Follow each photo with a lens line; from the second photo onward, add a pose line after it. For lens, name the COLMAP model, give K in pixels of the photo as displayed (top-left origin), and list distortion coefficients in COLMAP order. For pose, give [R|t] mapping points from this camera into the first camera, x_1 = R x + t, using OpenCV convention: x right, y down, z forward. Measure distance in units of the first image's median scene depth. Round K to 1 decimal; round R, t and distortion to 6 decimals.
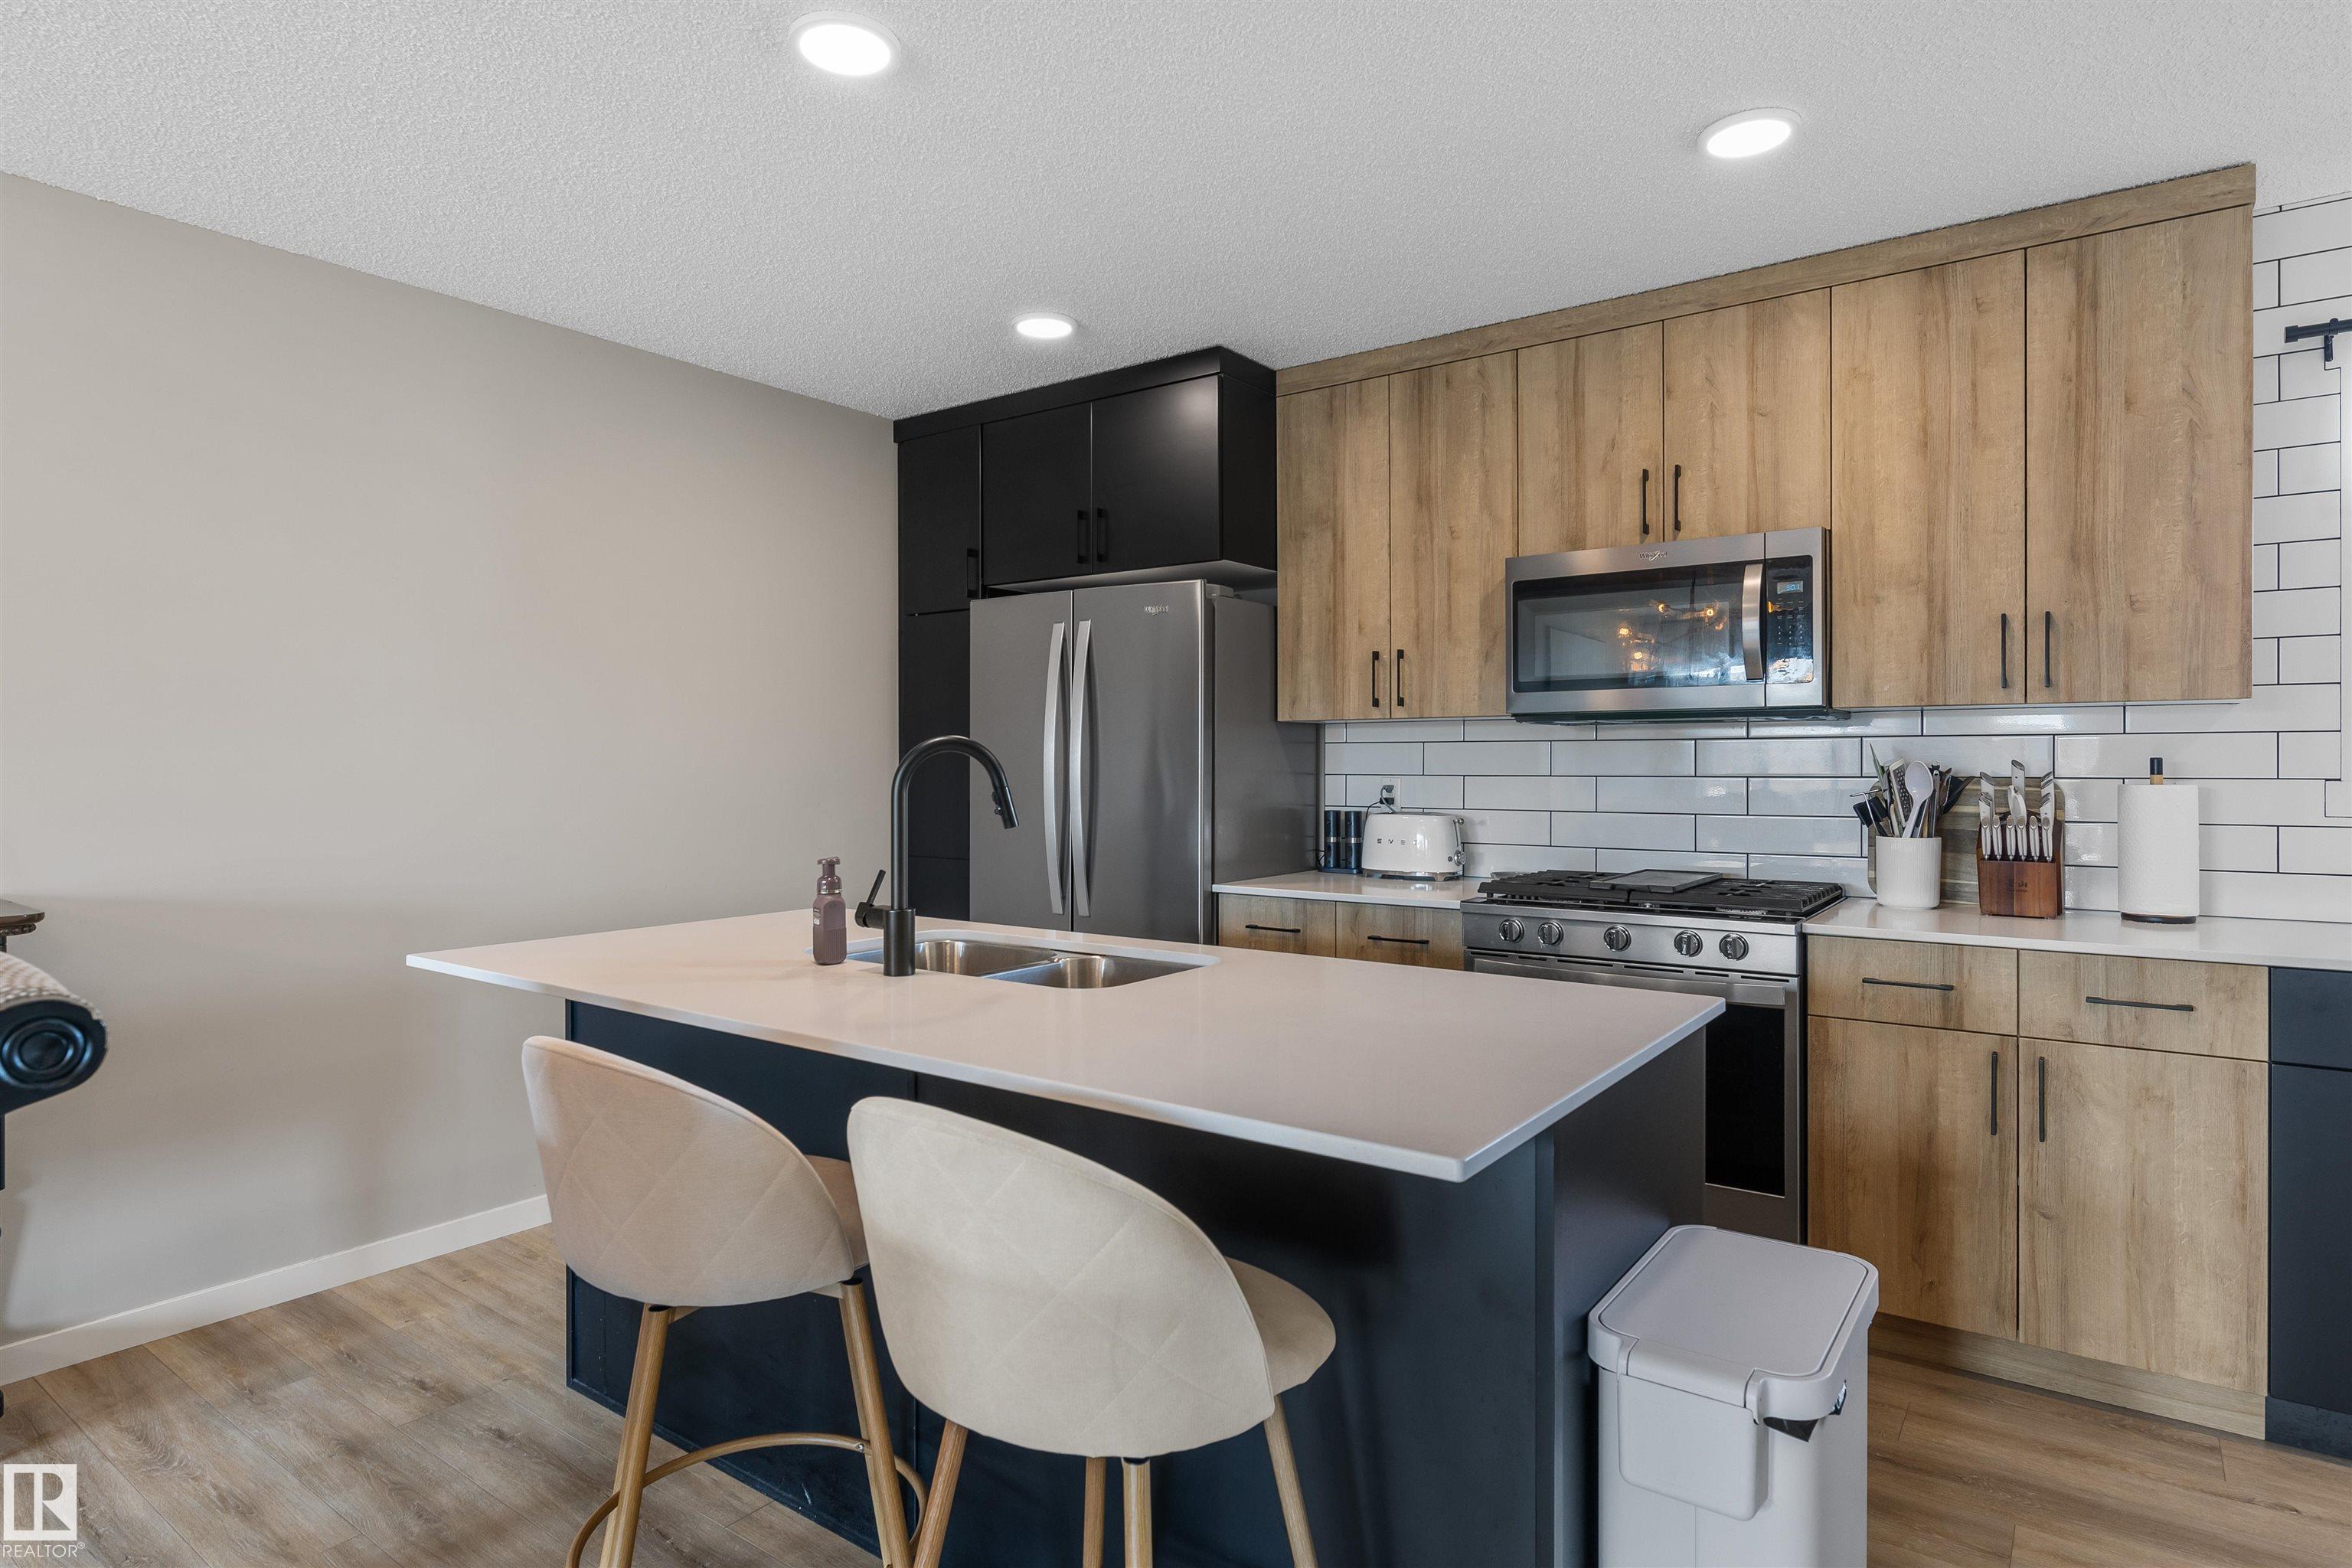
lens RADIAL K [[1281.4, 0, 1176.2], [0, 1281.4, 777.2], [0, 0, 1]] dist [-0.007177, 0.000719]
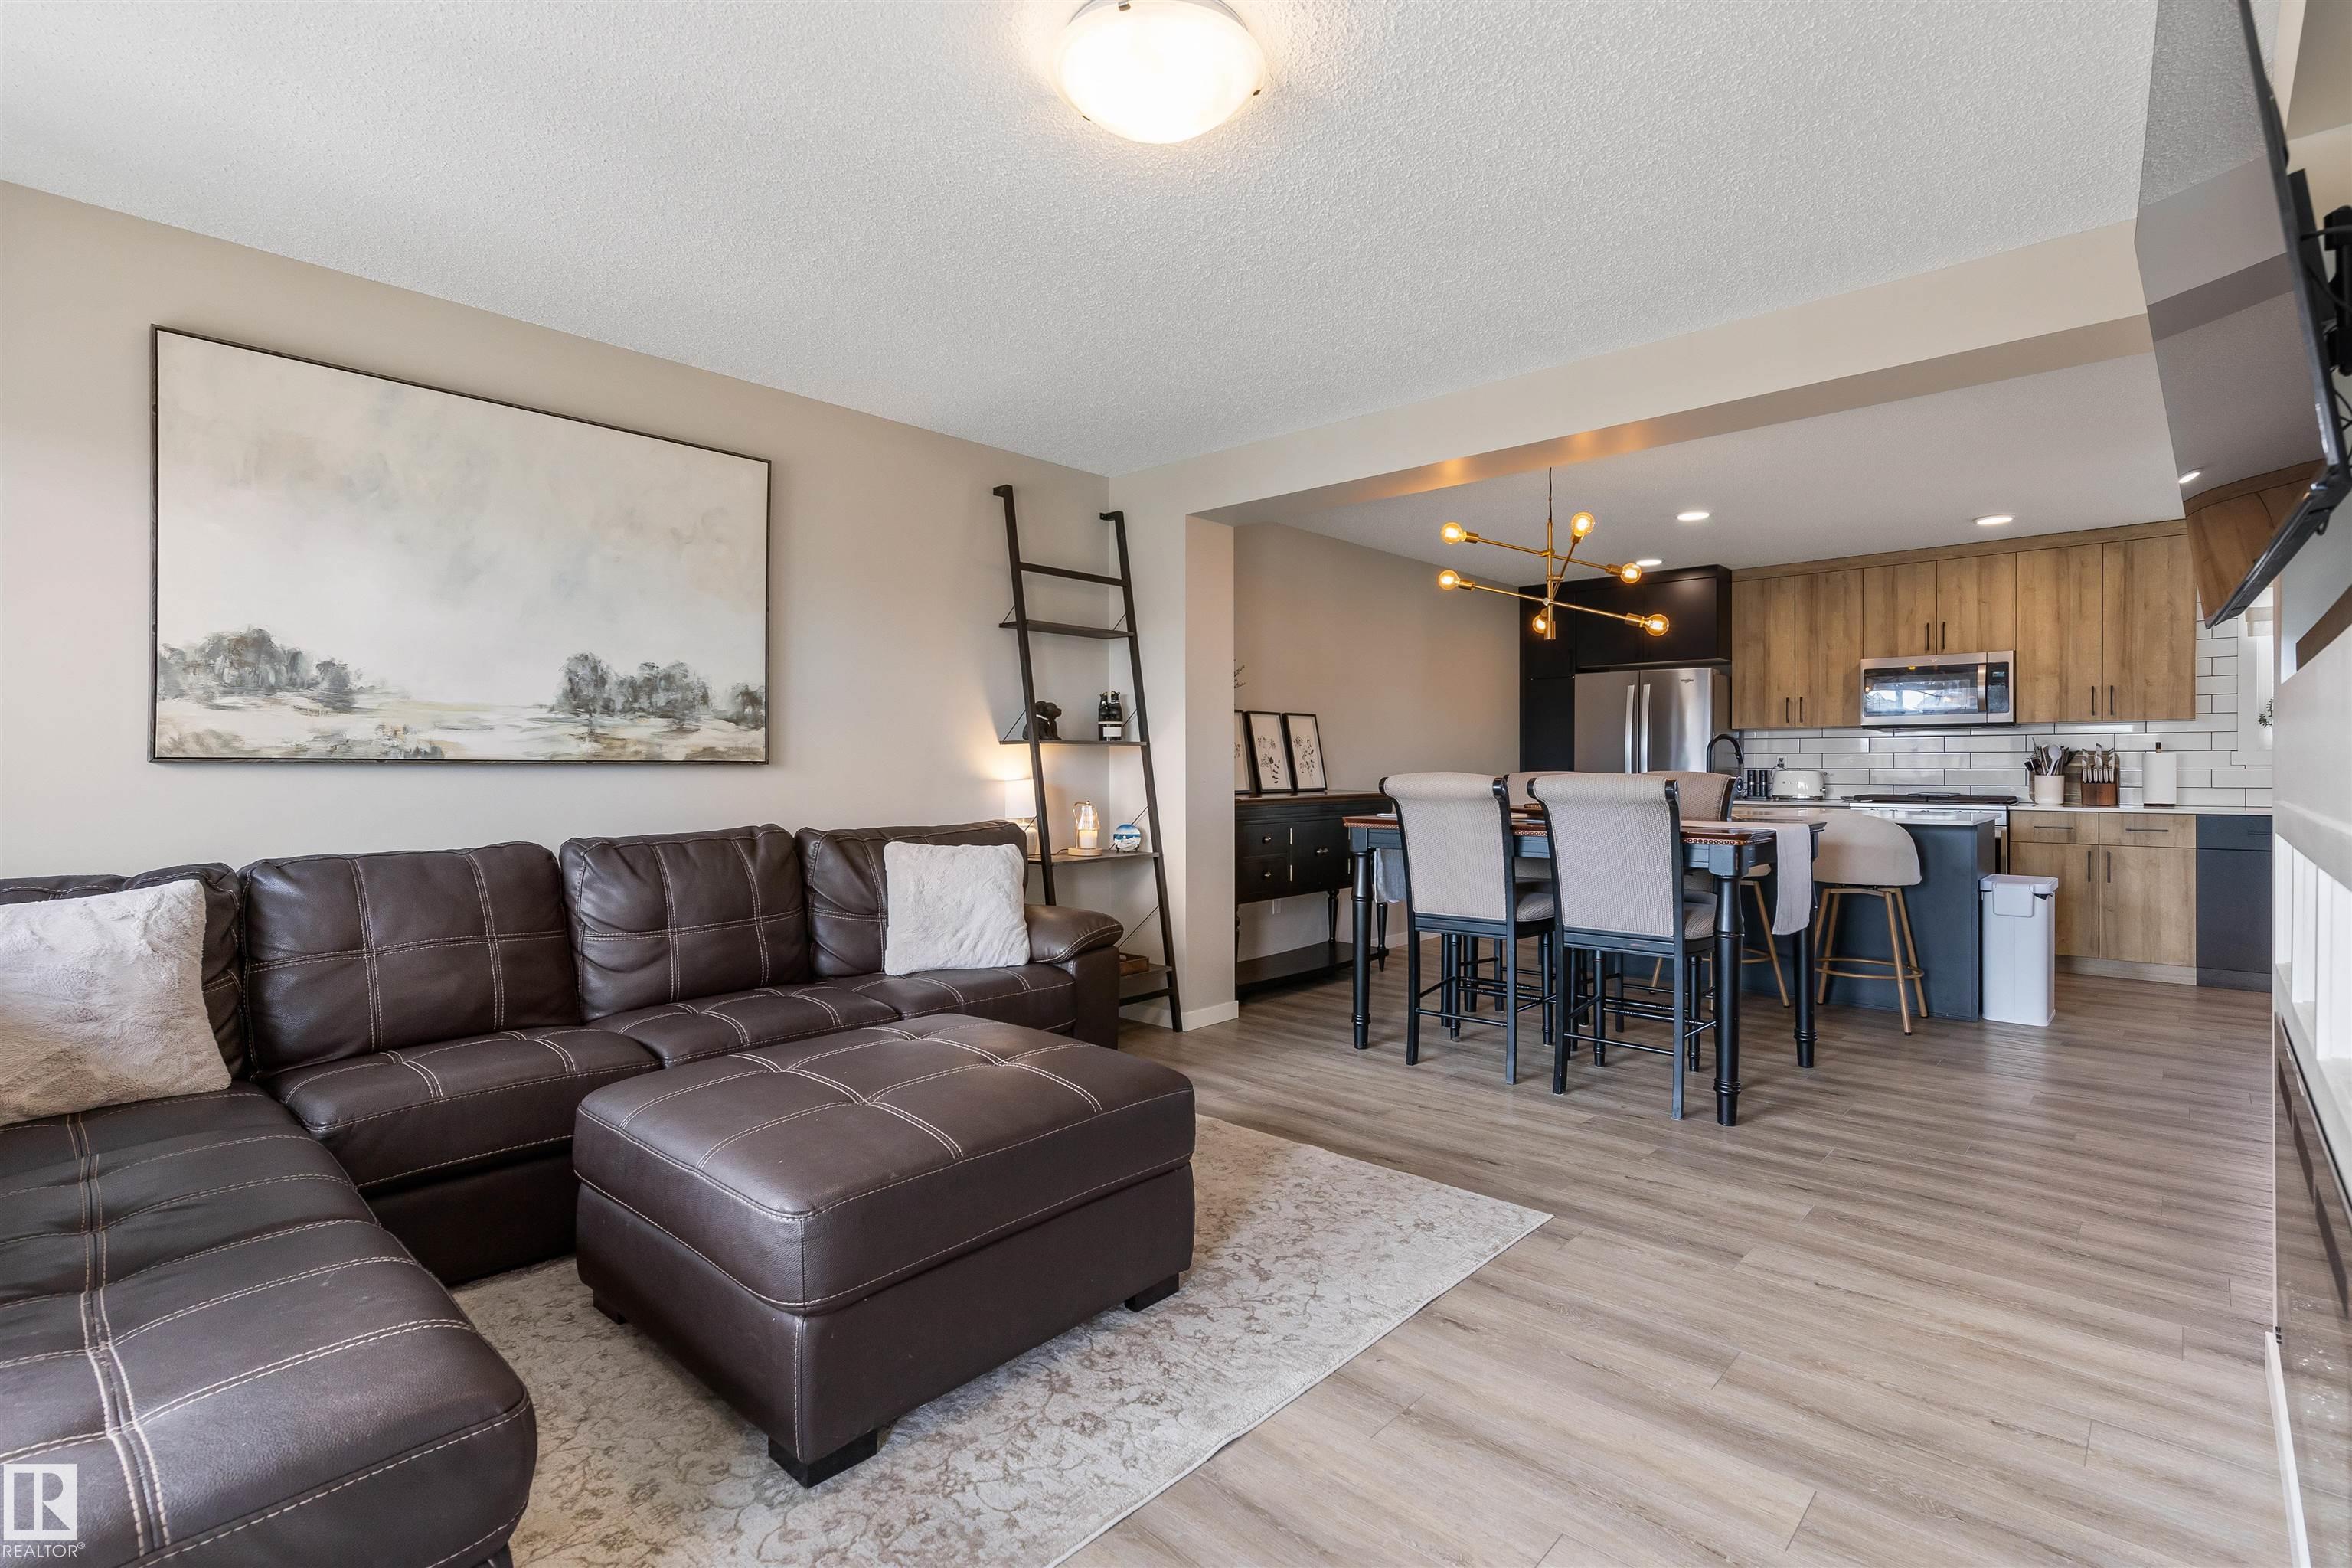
lens RADIAL K [[1101.5, 0, 1171.1], [0, 1101.5, 774.9], [0, 0, 1]] dist [0.000741, -0.000571]
pose [[0.993282, -0.000062, -0.115722, -0.884296], [0.000276, 0.999998, 0.001836, 0.042817], [0.115722, -0.001856, 0.993280, -1.335836]]
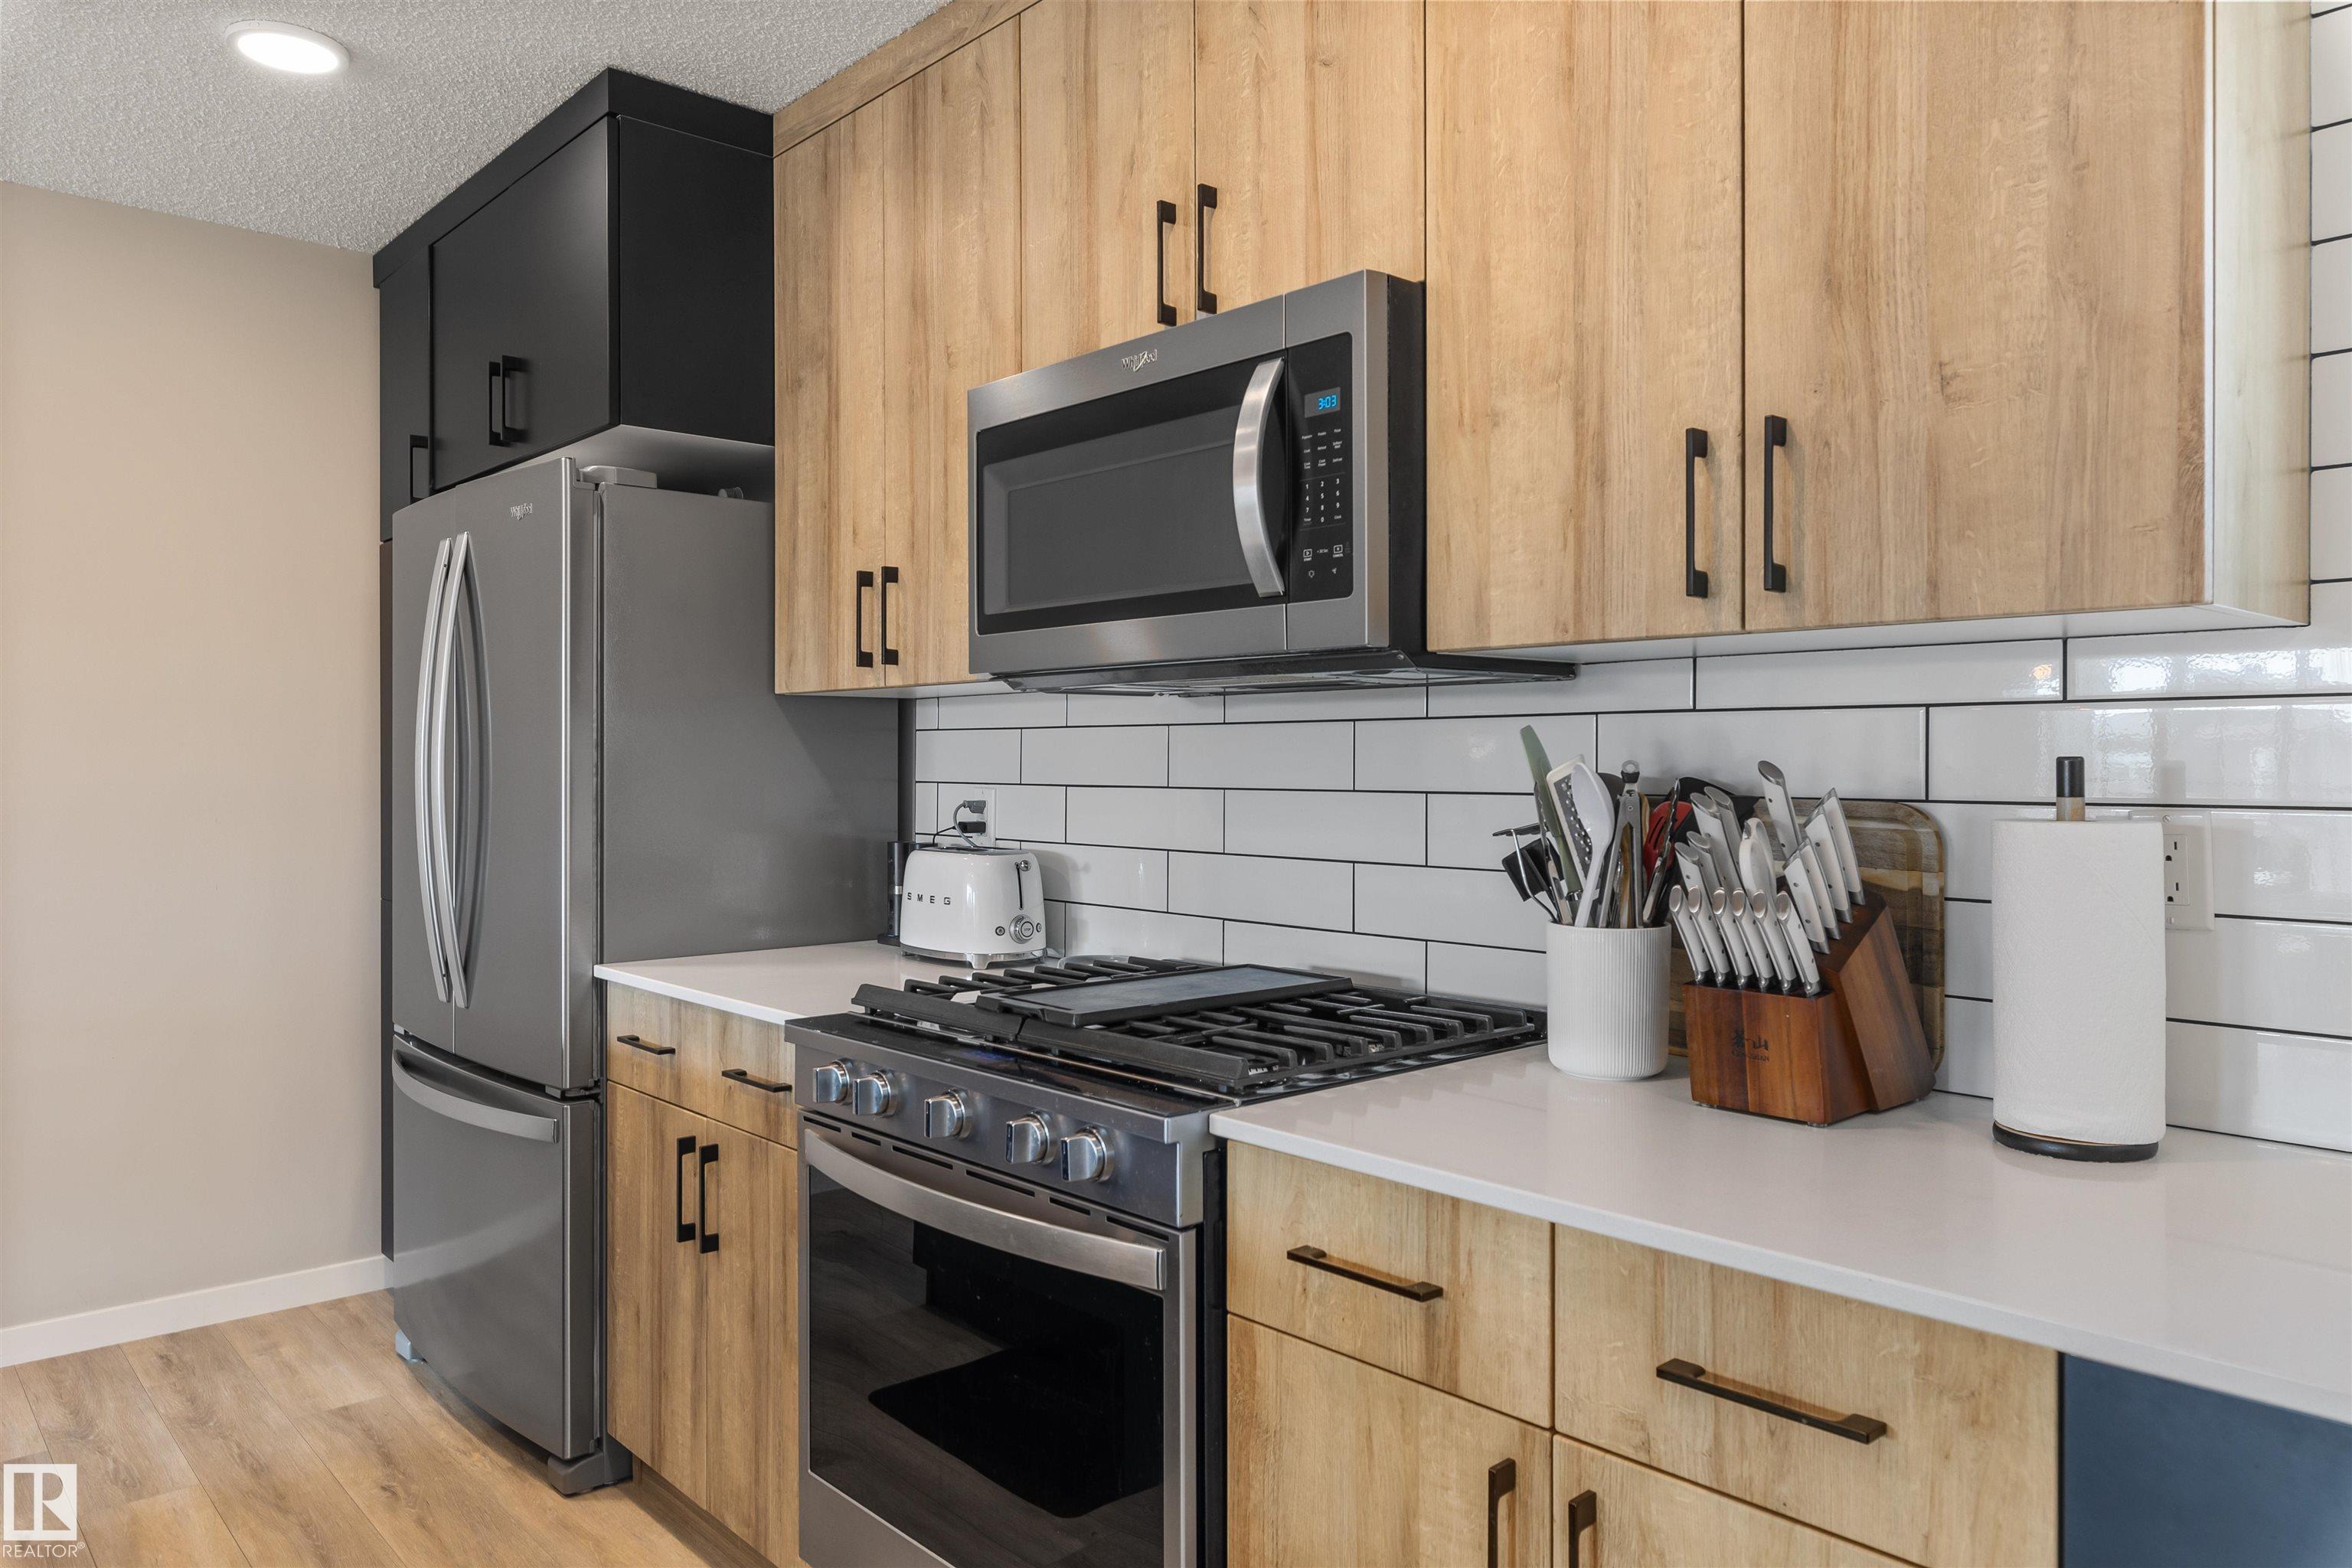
lens RADIAL K [[1580.7, 0, 1179.5], [0, 1580.7, 775.1], [0, 0, 1]] dist [-0.003427, -0.000370]
pose [[0.979512, 0.004483, -0.201337, 0.555917], [-0.005007, 0.999985, -0.002096, -0.006339], [0.201325, 0.003061, 0.979520, 0.410937]]
